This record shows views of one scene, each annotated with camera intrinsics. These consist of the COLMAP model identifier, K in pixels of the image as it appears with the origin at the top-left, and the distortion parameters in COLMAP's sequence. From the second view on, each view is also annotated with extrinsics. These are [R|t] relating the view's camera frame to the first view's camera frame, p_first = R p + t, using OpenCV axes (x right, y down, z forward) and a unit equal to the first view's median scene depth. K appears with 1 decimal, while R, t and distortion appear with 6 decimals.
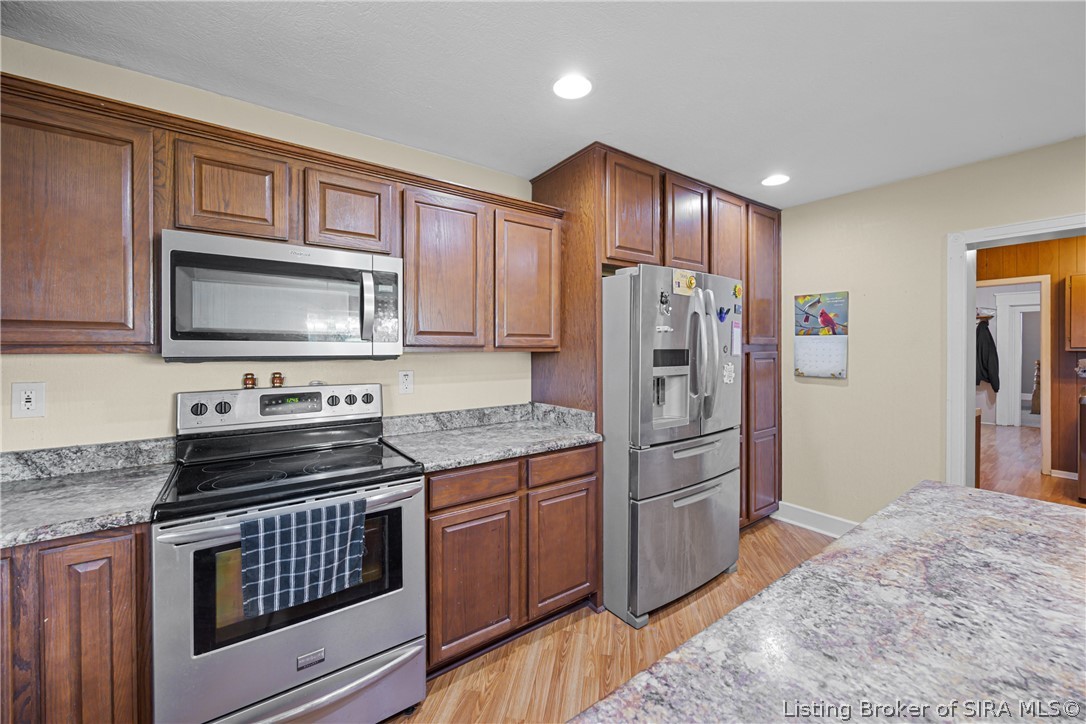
lens RADIAL K [[429.5, 0, 527.1], [0, 429.5, 348.9], [0, 0, 1]] dist [-0.003139, 0.000347]
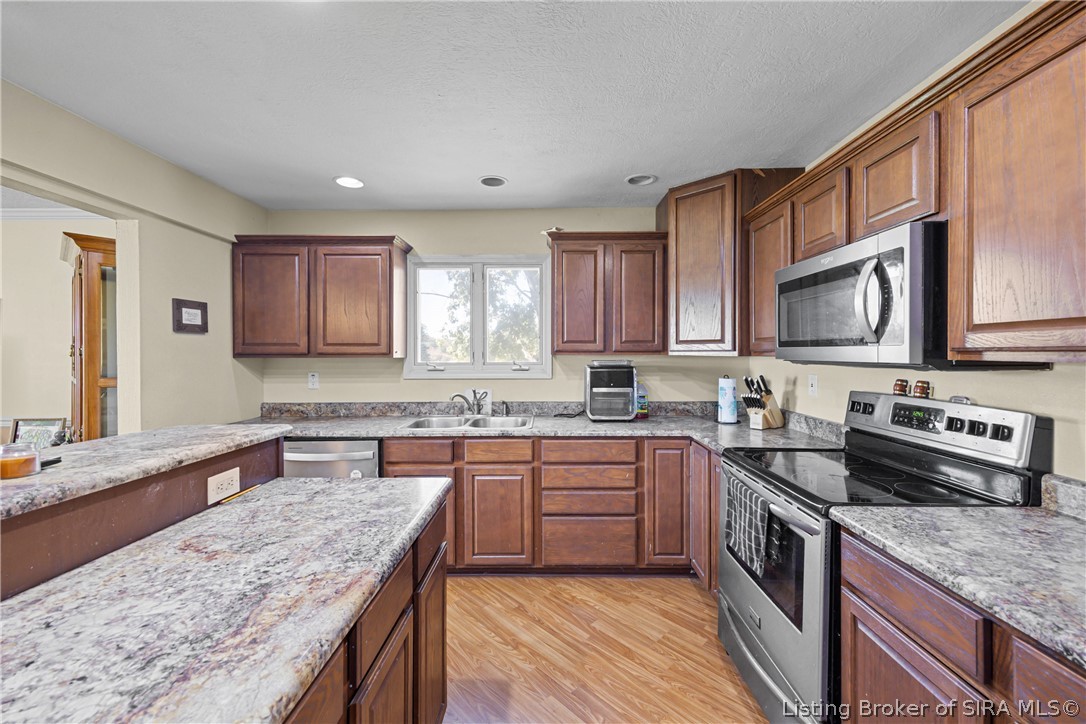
lens RADIAL K [[429.5, 0, 542.5], [0, 429.5, 355.9], [0, 0, 1]] dist [-0.003139, 0.000347]
pose [[-0.574863, 0.007679, -0.818214, 1.223471], [0.000189, 0.999957, 0.009252, -0.008069], [0.818250, 0.005164, -0.574839, 1.857744]]
